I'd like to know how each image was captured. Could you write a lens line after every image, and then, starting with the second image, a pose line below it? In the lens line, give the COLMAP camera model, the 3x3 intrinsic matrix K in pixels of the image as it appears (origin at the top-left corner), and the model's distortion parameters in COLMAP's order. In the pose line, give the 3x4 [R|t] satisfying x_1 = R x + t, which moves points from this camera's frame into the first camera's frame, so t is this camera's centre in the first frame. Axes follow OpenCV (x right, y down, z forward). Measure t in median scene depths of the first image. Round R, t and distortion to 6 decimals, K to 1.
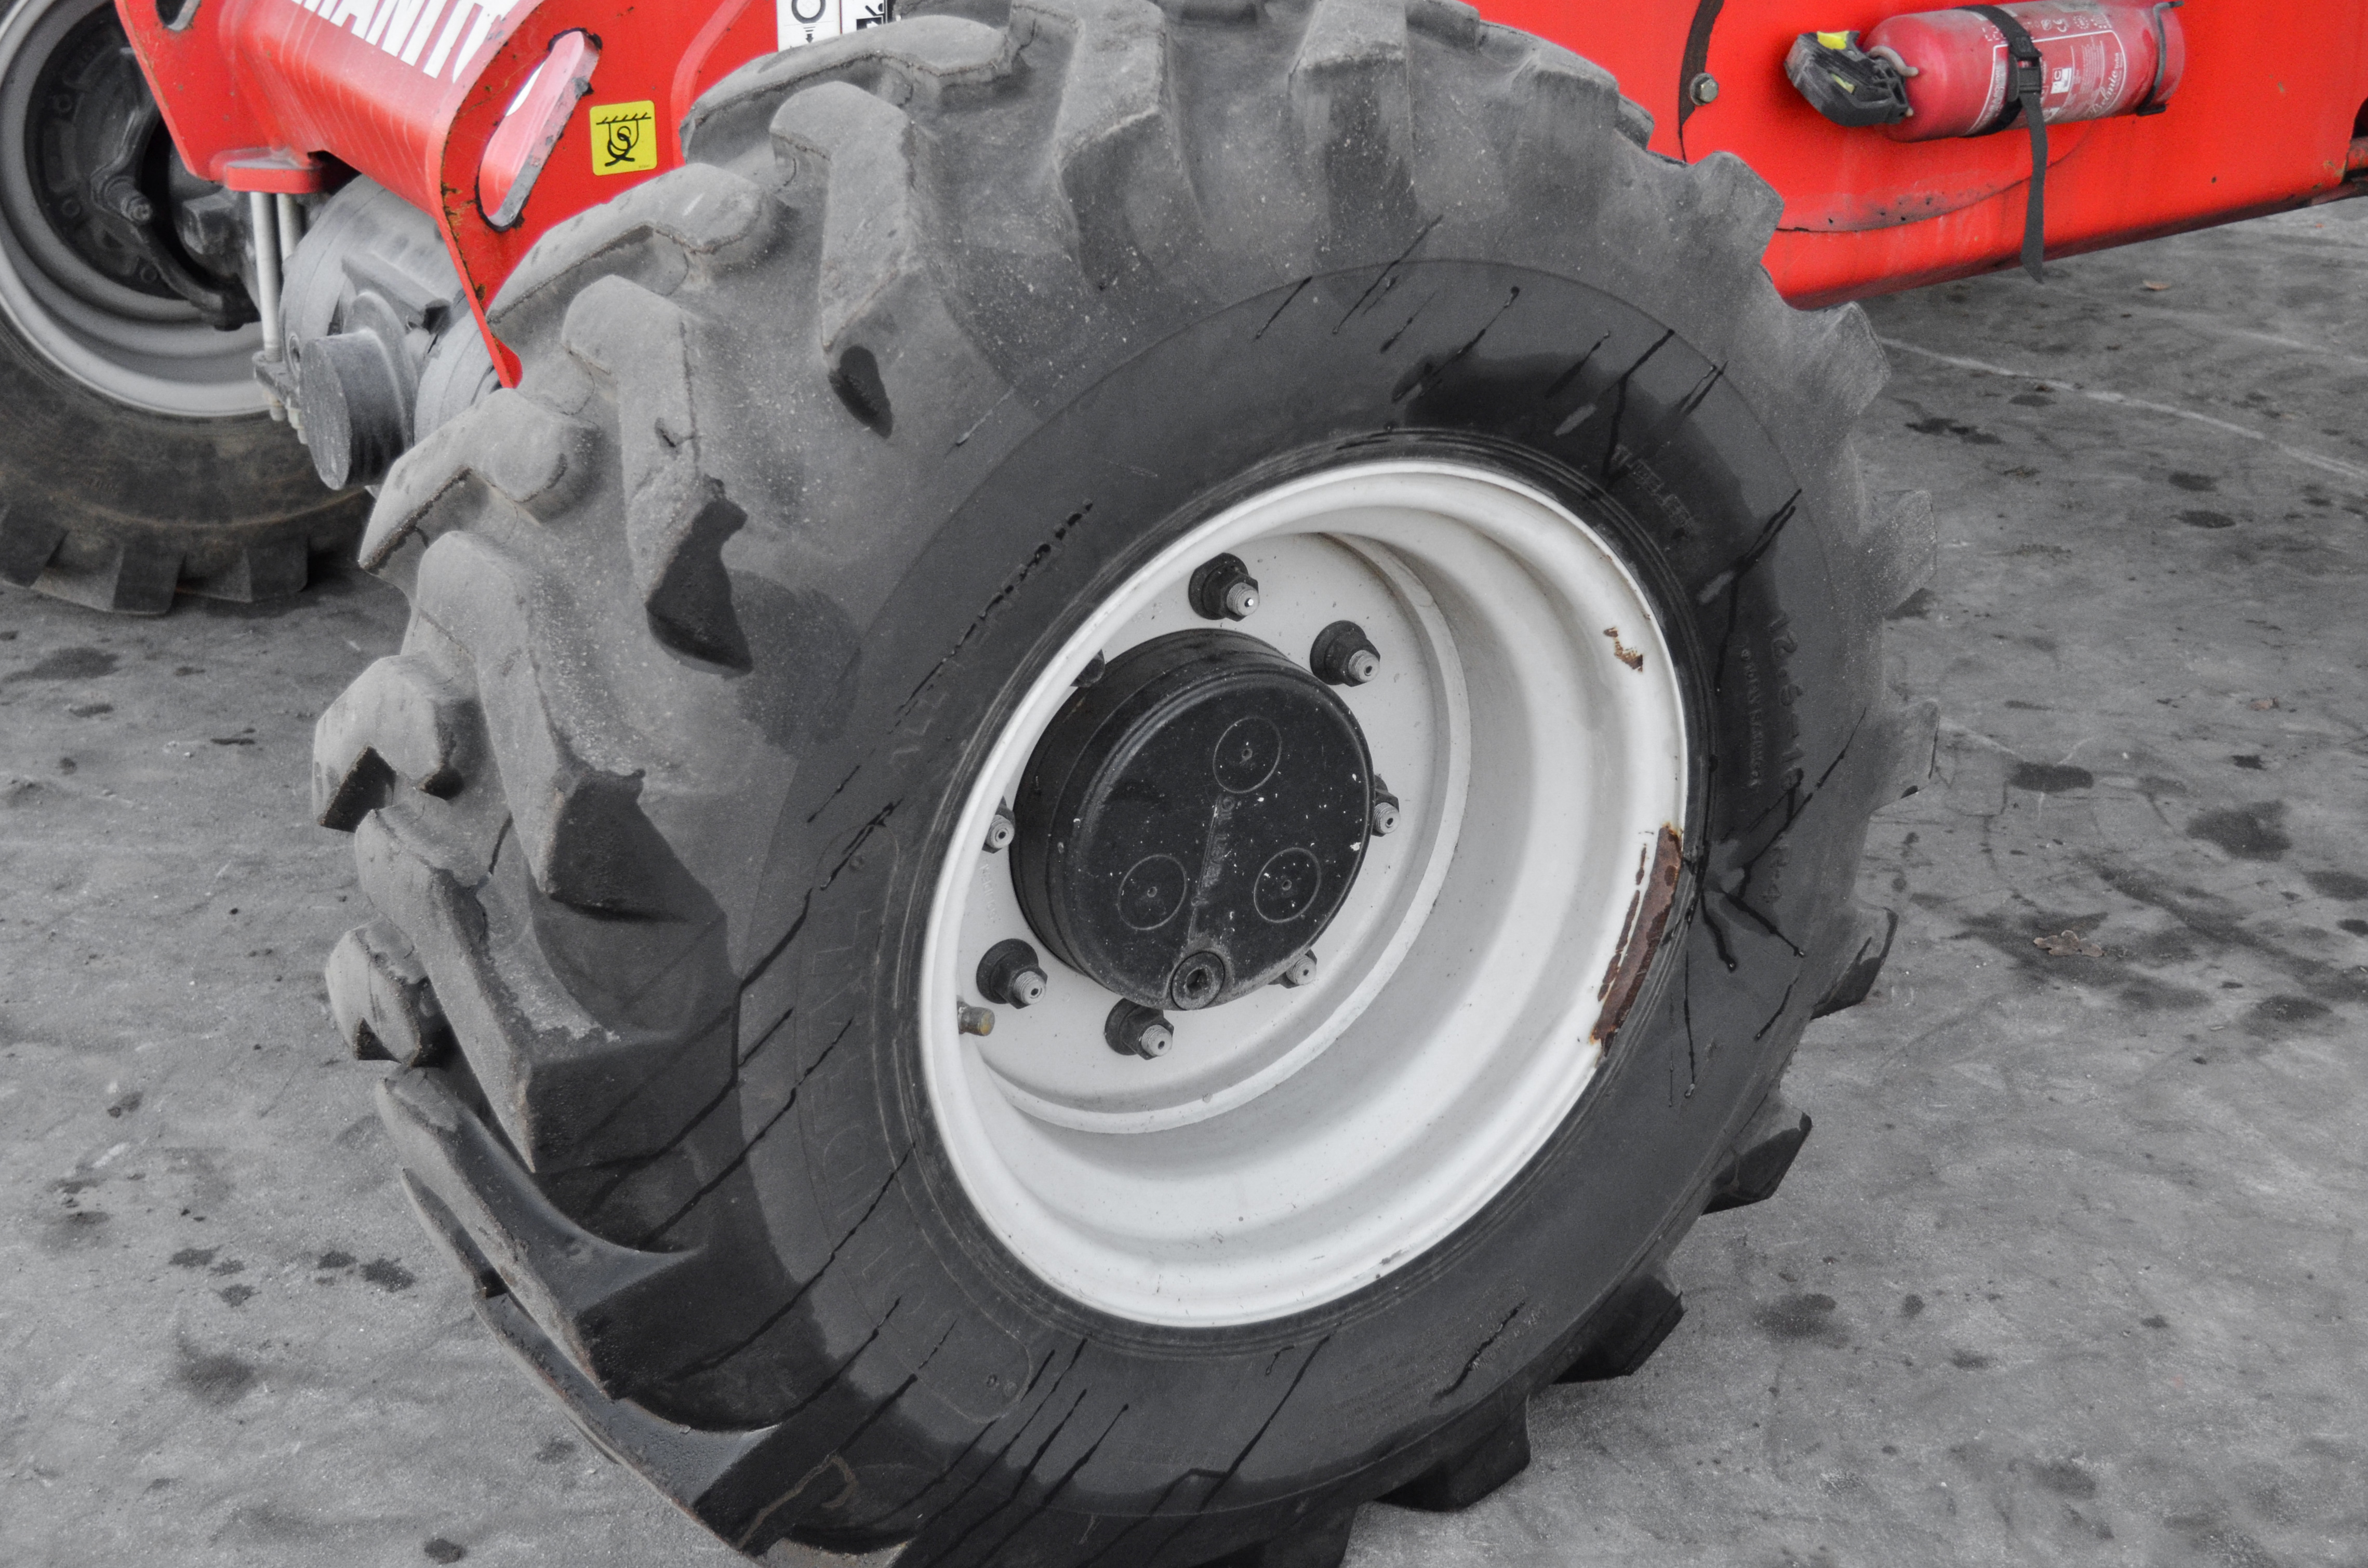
lens RADIAL K [[3375.6, 0, 1186.1], [0, 3375.6, 782.1], [0, 0, 1]] dist [-0.022852, 0.000000]
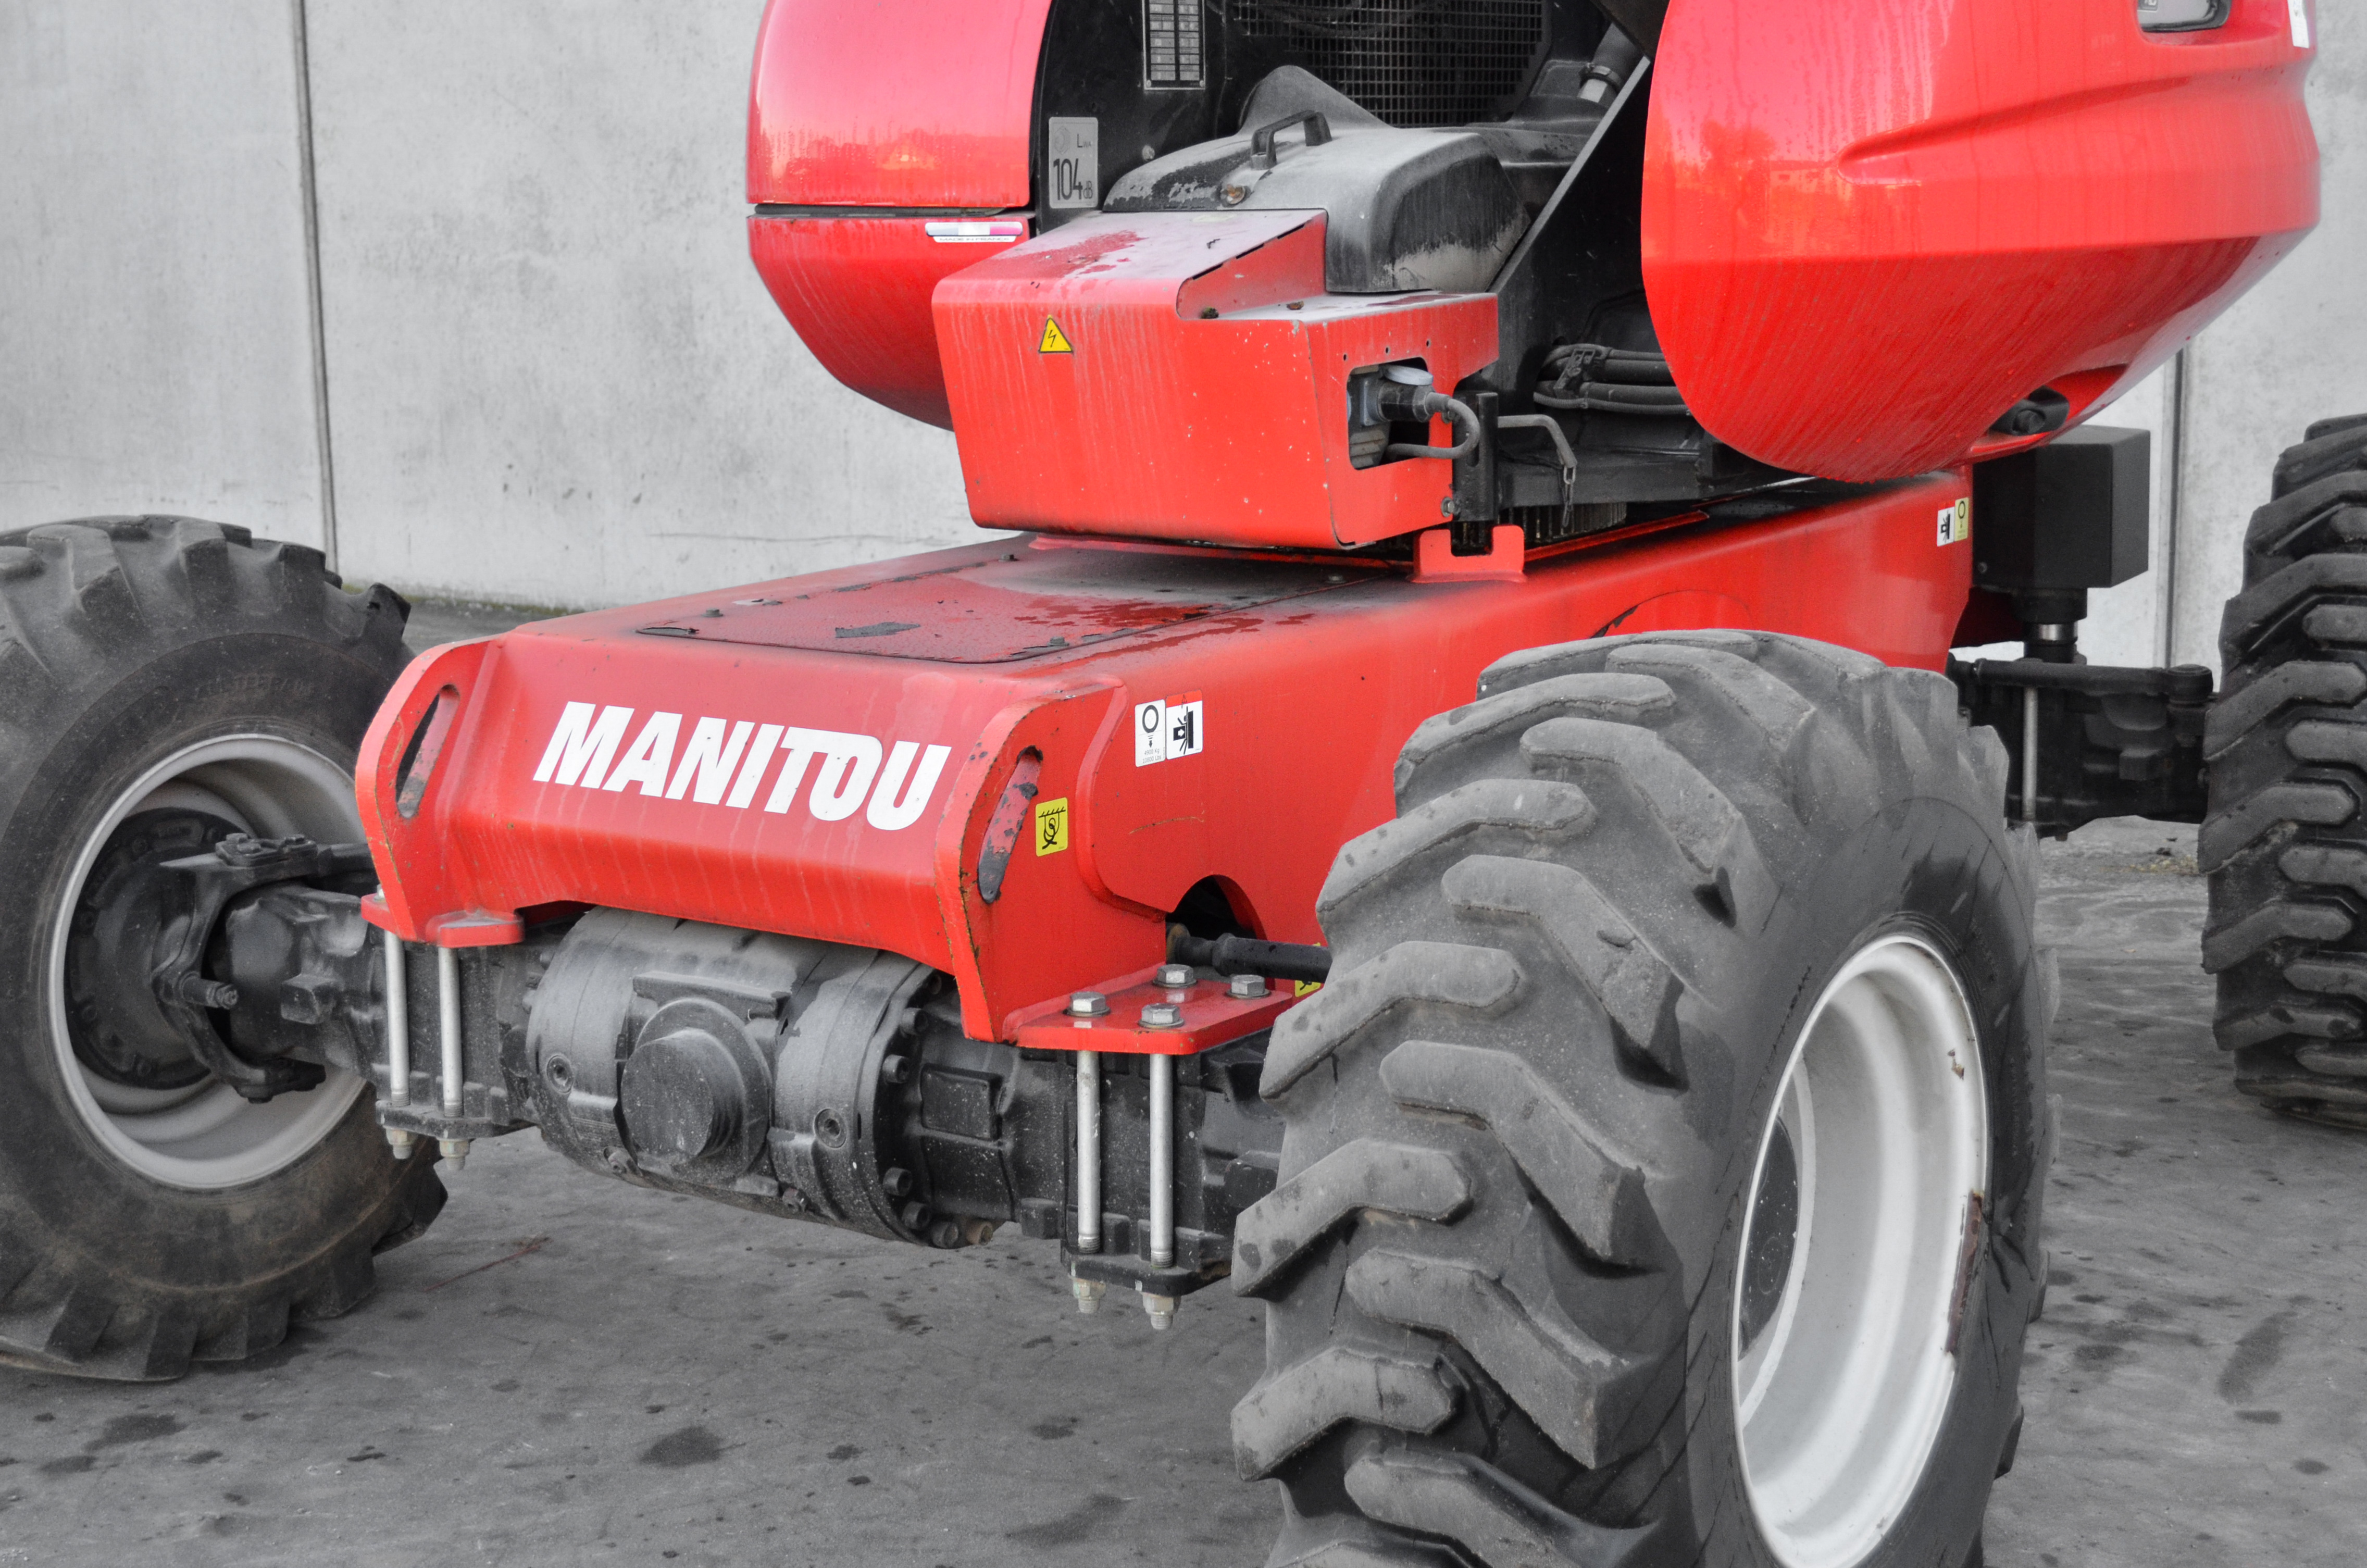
lens RADIAL K [[3374.8, 0, 1174.8], [0, 3374.8, 783.7], [0, 0, 1]] dist [-0.022852, 0.000000]
pose [[0.923218, -0.092512, 0.372974, -0.608036], [0.179241, 0.962208, -0.205009, 0.069713], [-0.339912, 0.256120, 0.904910, -0.205515]]
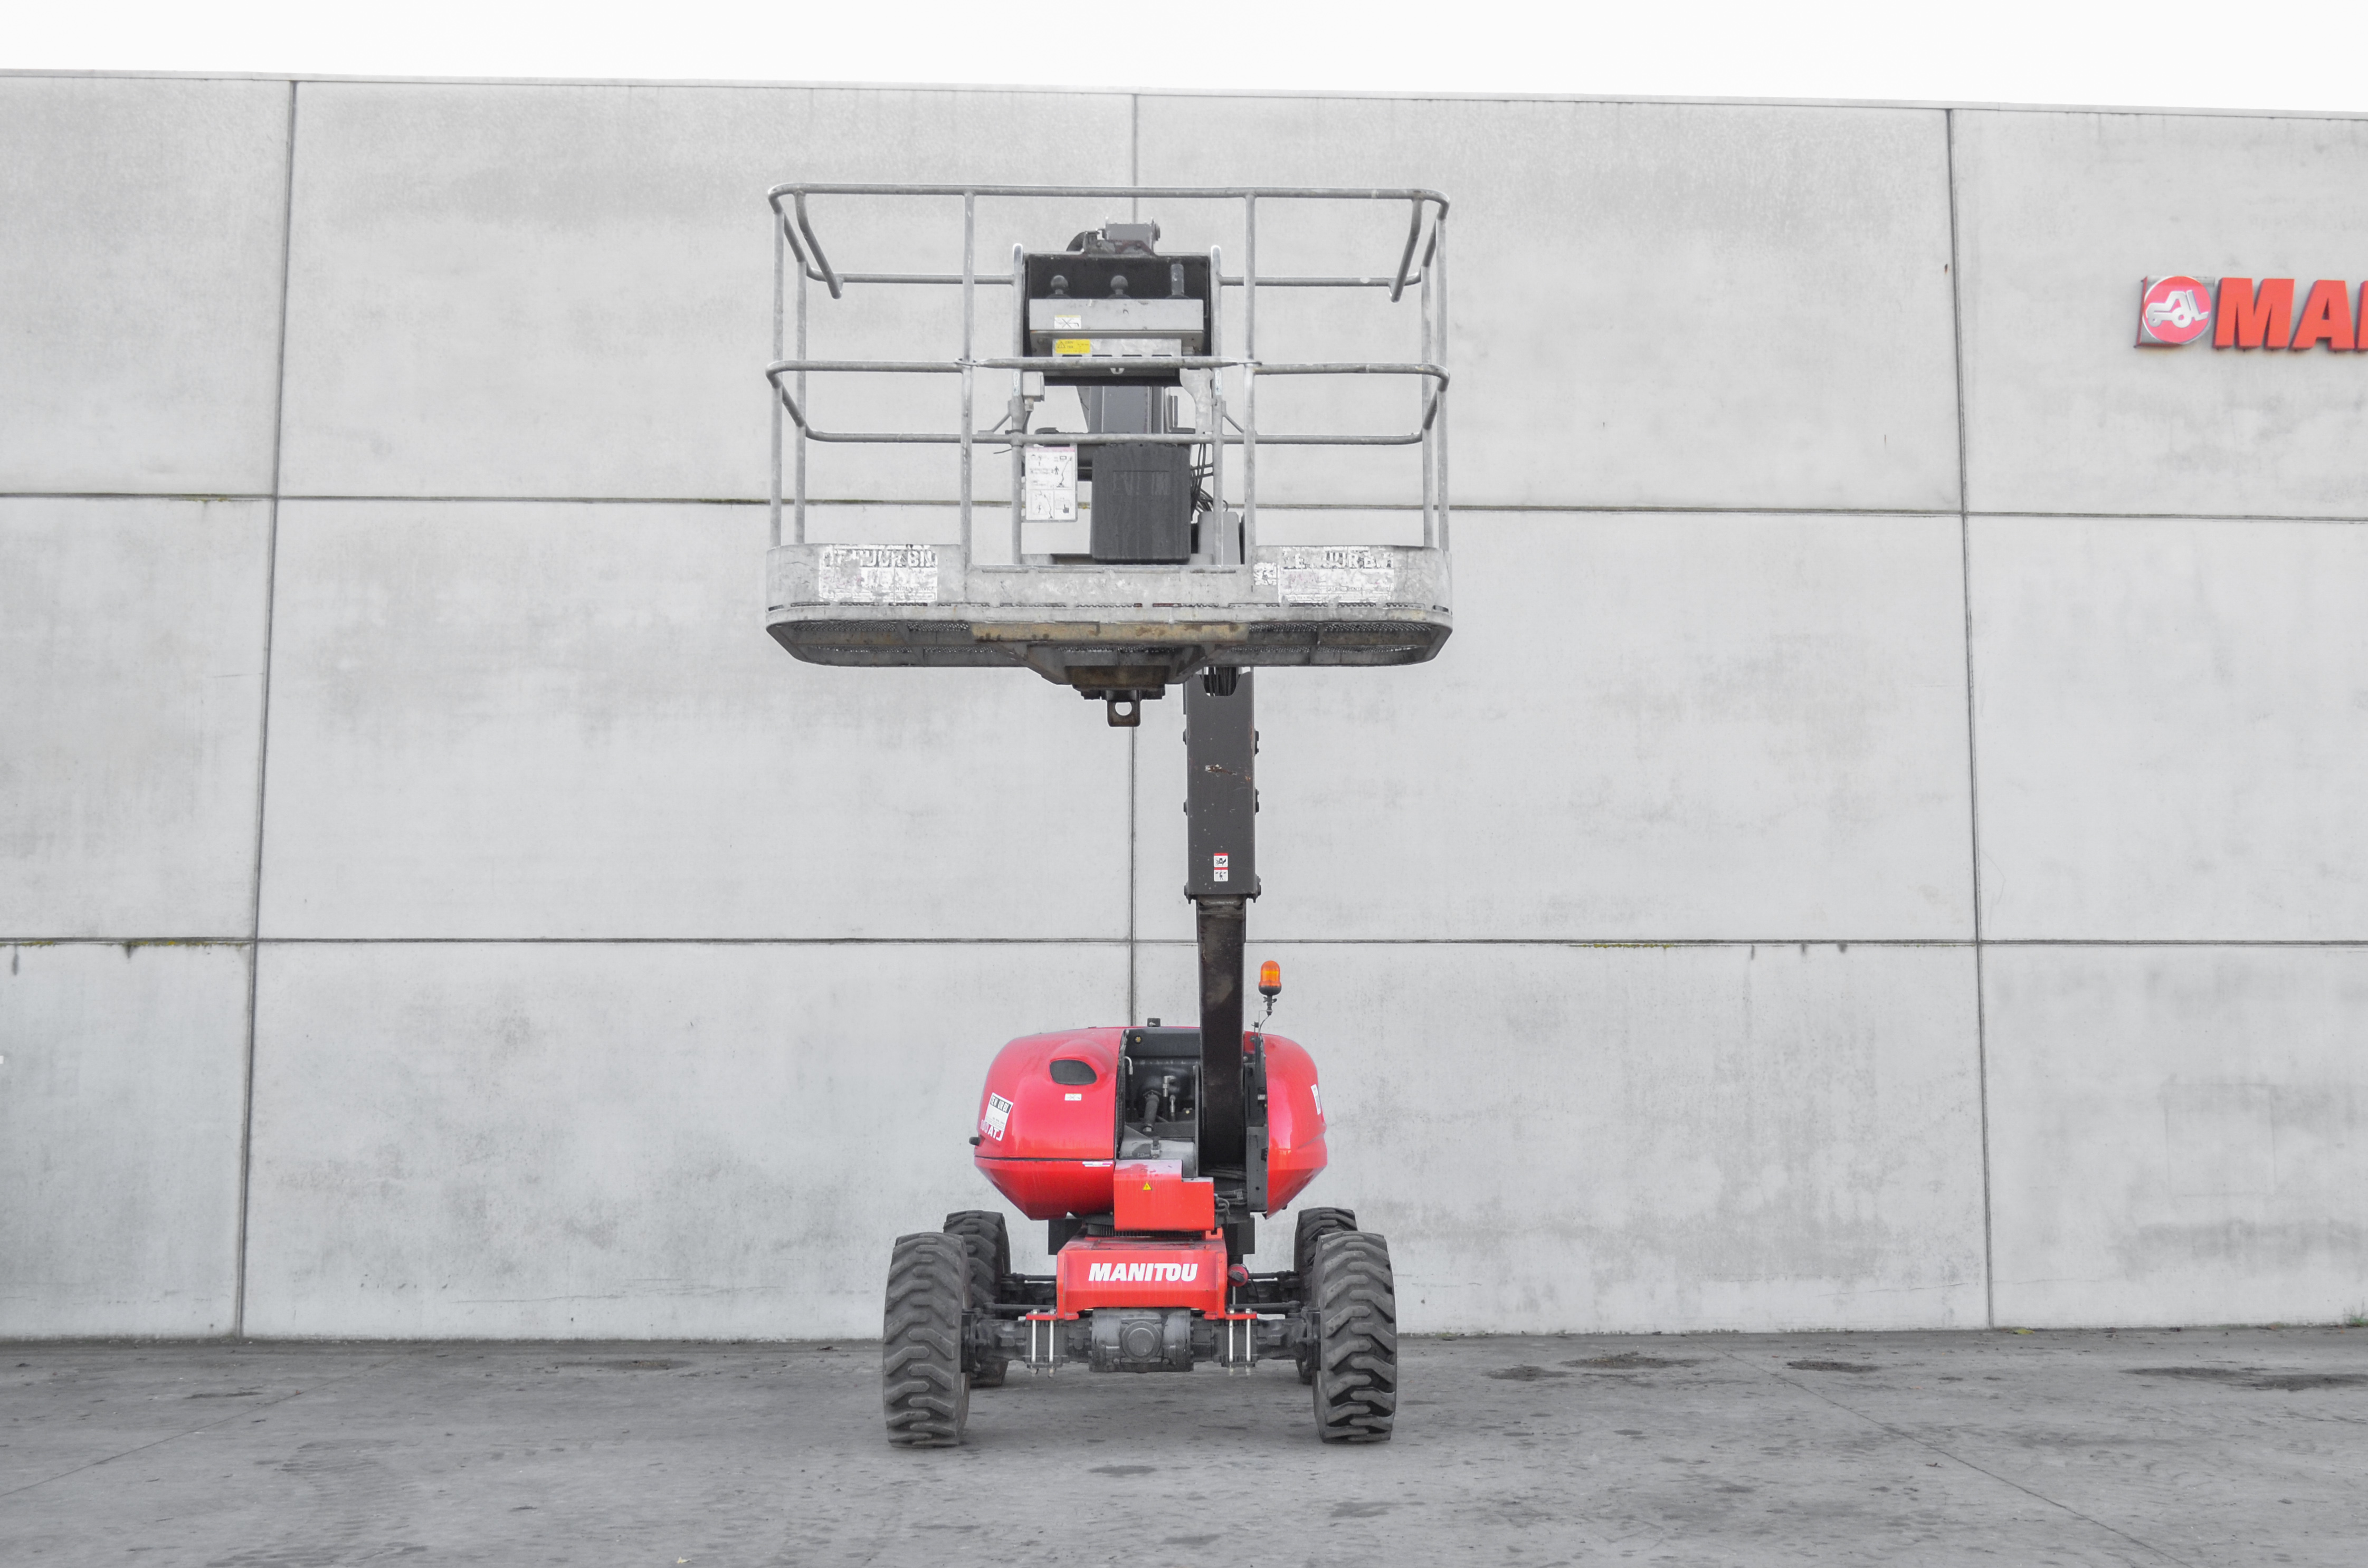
lens RADIAL K [[2257.8, 0, 1198.8], [0, 2257.8, 789.0], [0, 0, 1]] dist [-0.004471, 0.000000]
pose [[0.557234, 0.108661, 0.823215, -4.038768], [0.349034, 0.868911, -0.350953, 0.532264], [-0.753436, 0.482893, 0.446260, -1.469016]]
